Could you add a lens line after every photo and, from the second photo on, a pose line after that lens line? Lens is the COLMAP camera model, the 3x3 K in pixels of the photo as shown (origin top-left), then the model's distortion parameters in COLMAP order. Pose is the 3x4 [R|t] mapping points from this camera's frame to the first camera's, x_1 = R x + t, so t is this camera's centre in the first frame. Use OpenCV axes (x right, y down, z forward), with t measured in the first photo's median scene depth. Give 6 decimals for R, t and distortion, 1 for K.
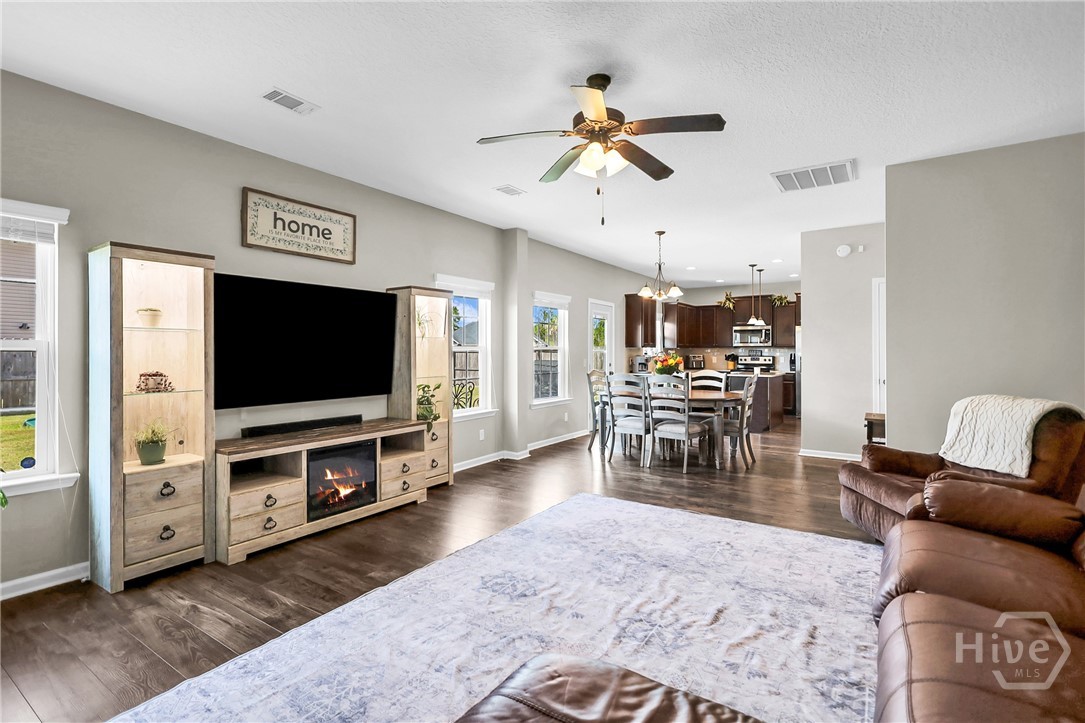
lens RADIAL K [[510.4, 0, 535.1], [0, 510.4, 357.5], [0, 0, 1]] dist [-0.003153, 0.001677]
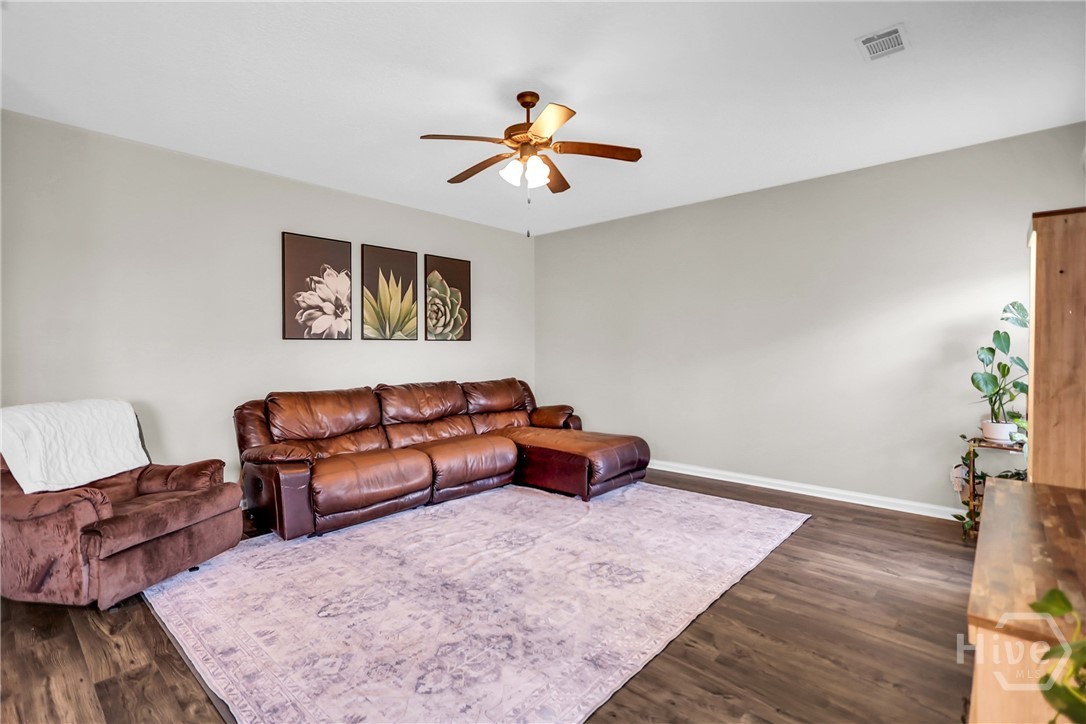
lens RADIAL K [[510.8, 0, 539.9], [0, 510.8, 353.4], [0, 0, 1]] dist [-0.003153, 0.001677]
pose [[-0.989717, 0.003797, 0.142992, -0.044147], [0.006635, 0.999790, 0.019374, -0.021243], [-0.142889, 0.020123, -0.989534, 1.805247]]
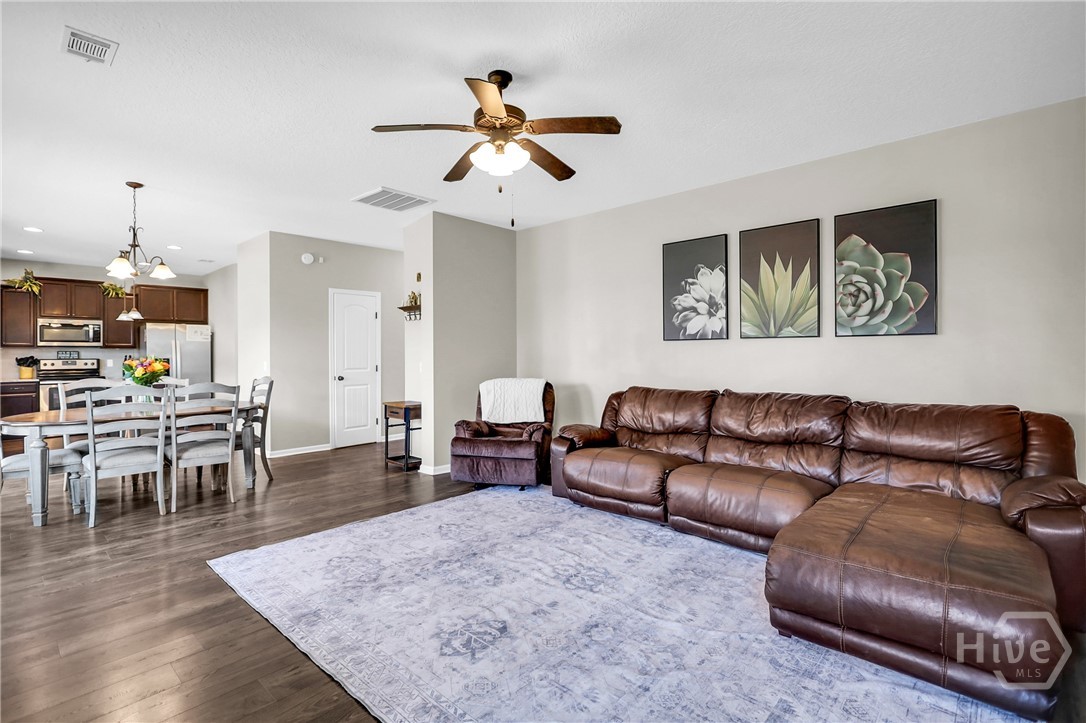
lens RADIAL K [[510.8, 0, 539.8], [0, 510.8, 358.9], [0, 0, 1]] dist [-0.003153, 0.001677]
pose [[0.149632, -0.012803, 0.988659, -0.738728], [0.014316, 0.999839, 0.010781, -0.004605], [-0.988638, 0.012540, 0.149791, 0.677303]]
